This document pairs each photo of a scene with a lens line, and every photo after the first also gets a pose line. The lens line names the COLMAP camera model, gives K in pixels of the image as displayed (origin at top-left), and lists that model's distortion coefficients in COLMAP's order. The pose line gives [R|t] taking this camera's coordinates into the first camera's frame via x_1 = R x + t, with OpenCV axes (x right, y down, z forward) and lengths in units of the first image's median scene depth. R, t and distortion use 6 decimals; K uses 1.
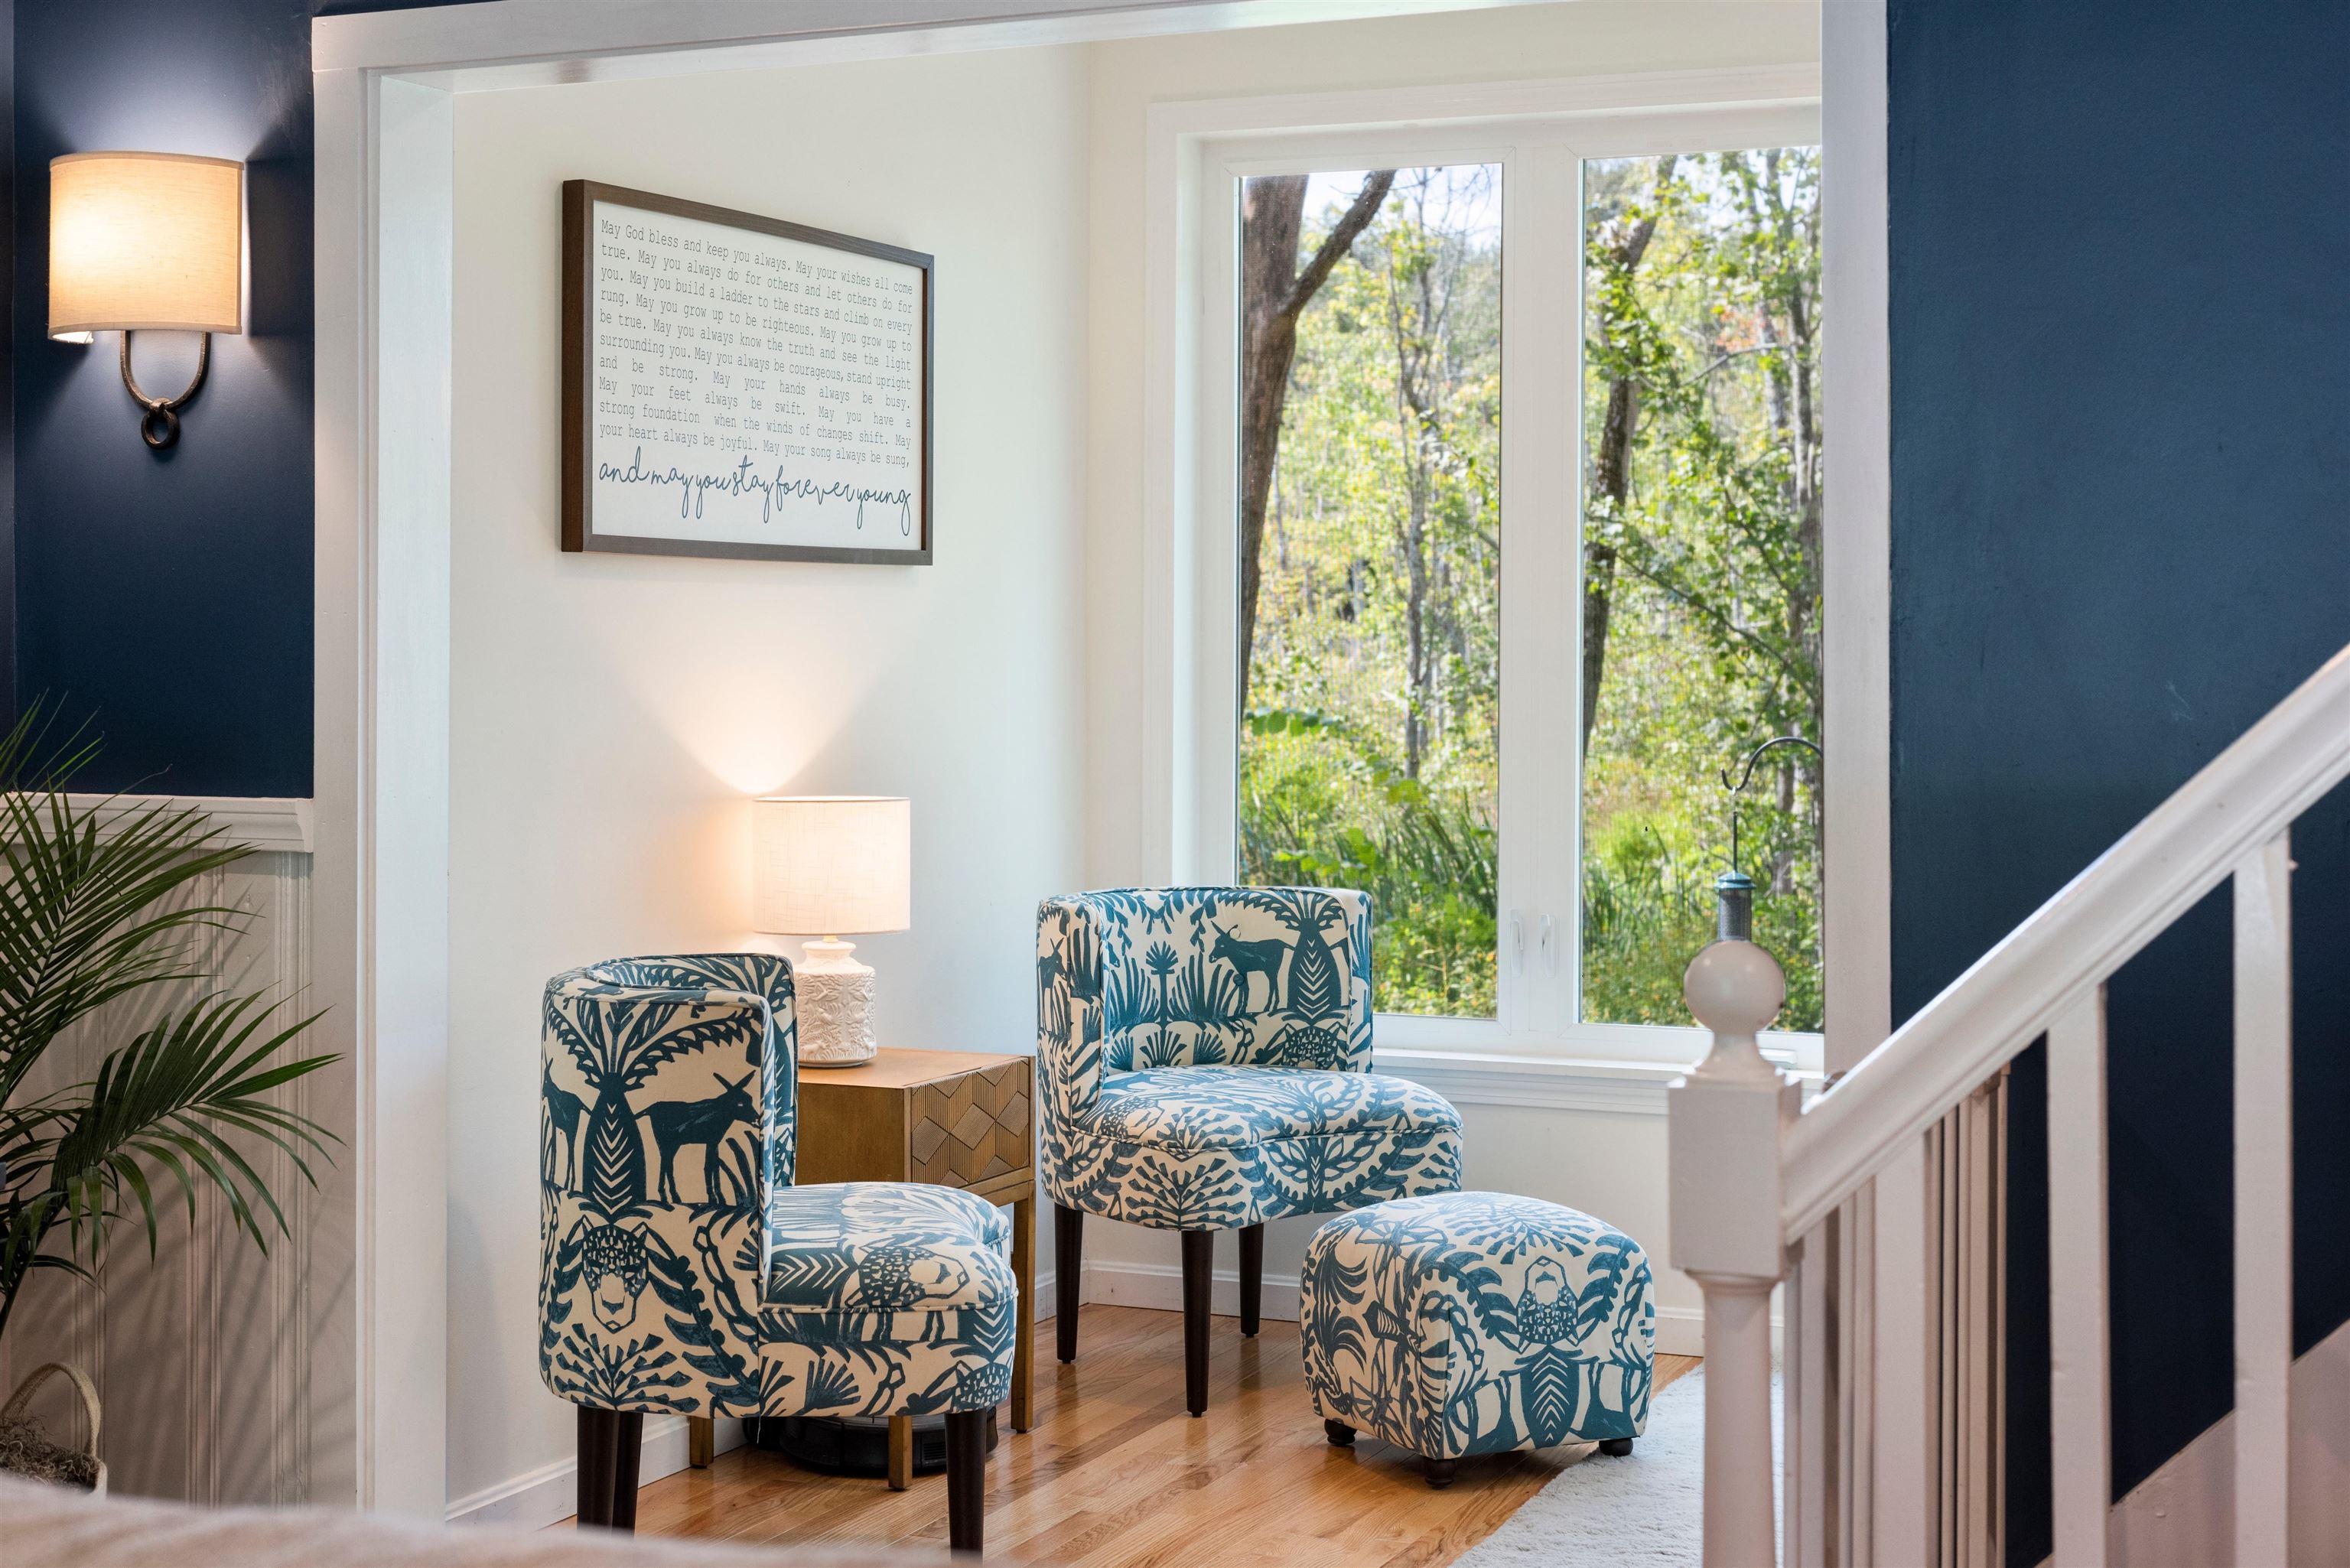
lens RADIAL K [[3473.9, 0, 1175.0], [0, 3473.9, 784.0], [0, 0, 1]] dist [0.006699, -0.007384]
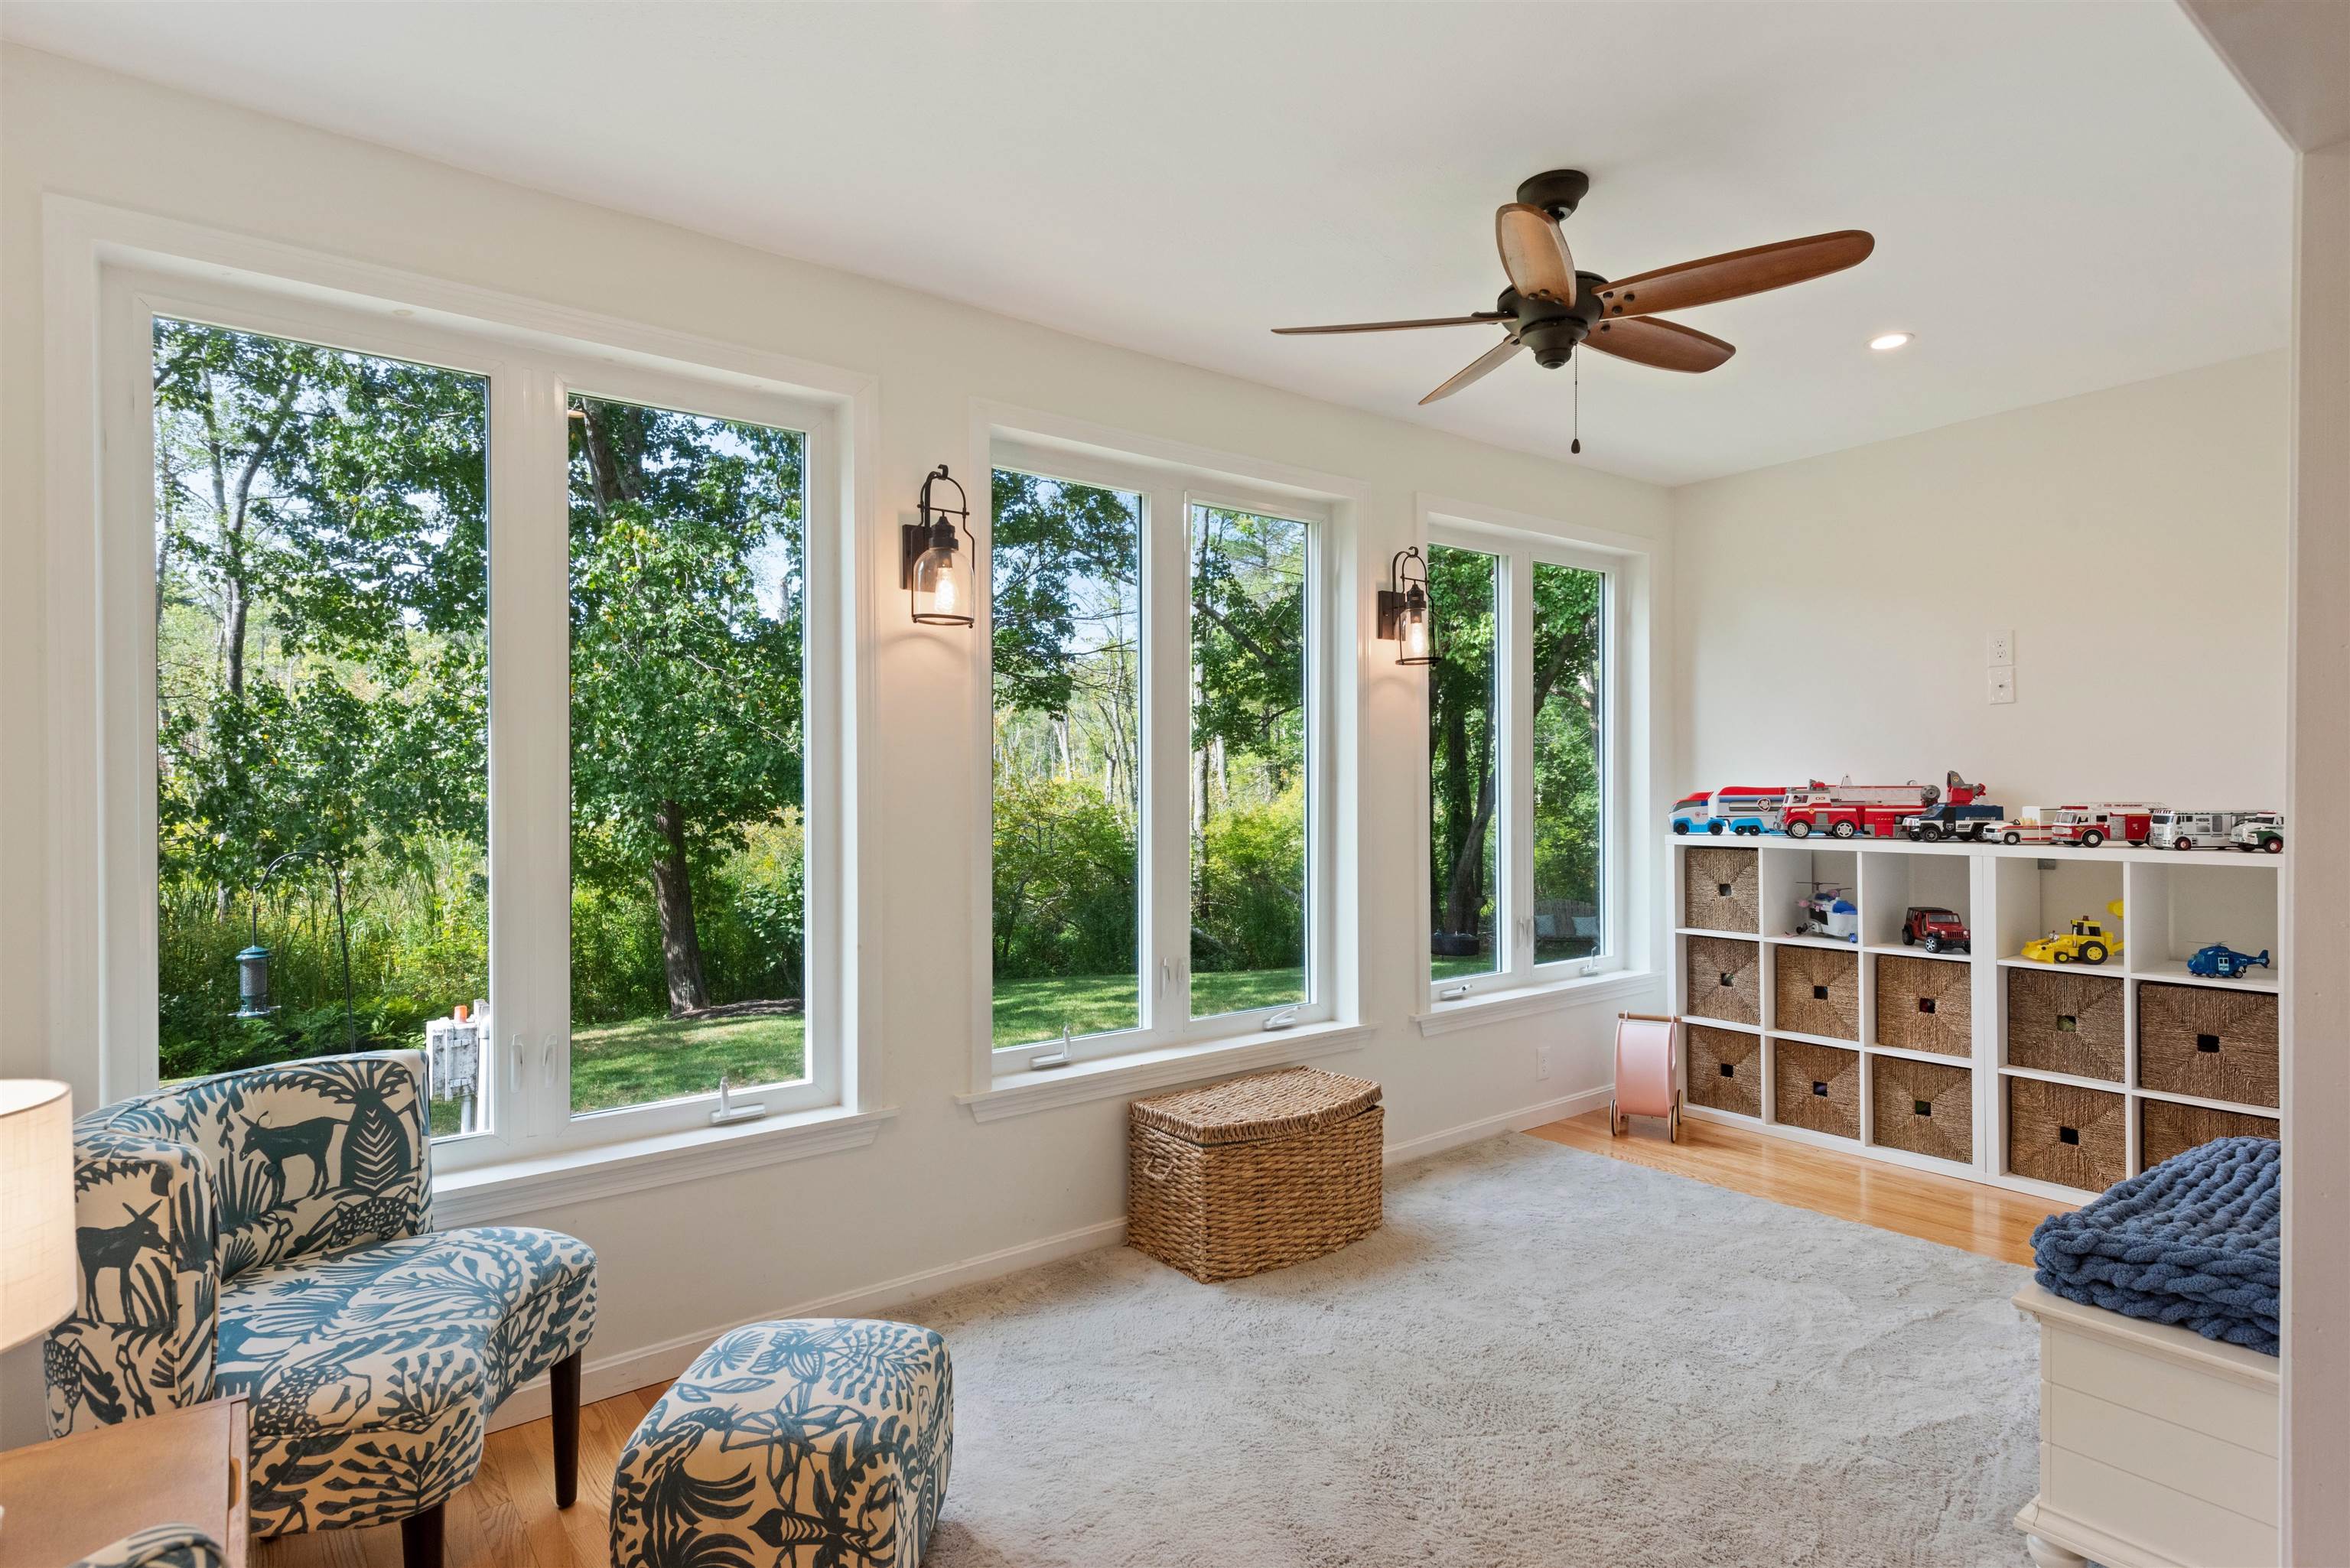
lens RADIAL K [[1221.1, 0, 1214.1], [0, 1221.1, 783.7], [0, 0, 1]] dist [-0.000276, -0.000862]
pose [[0.472606, -0.010404, 0.881212, -0.151973], [0.037176, 0.999276, -0.008140, -0.035834], [-0.880489, 0.036606, 0.472650, 0.625117]]
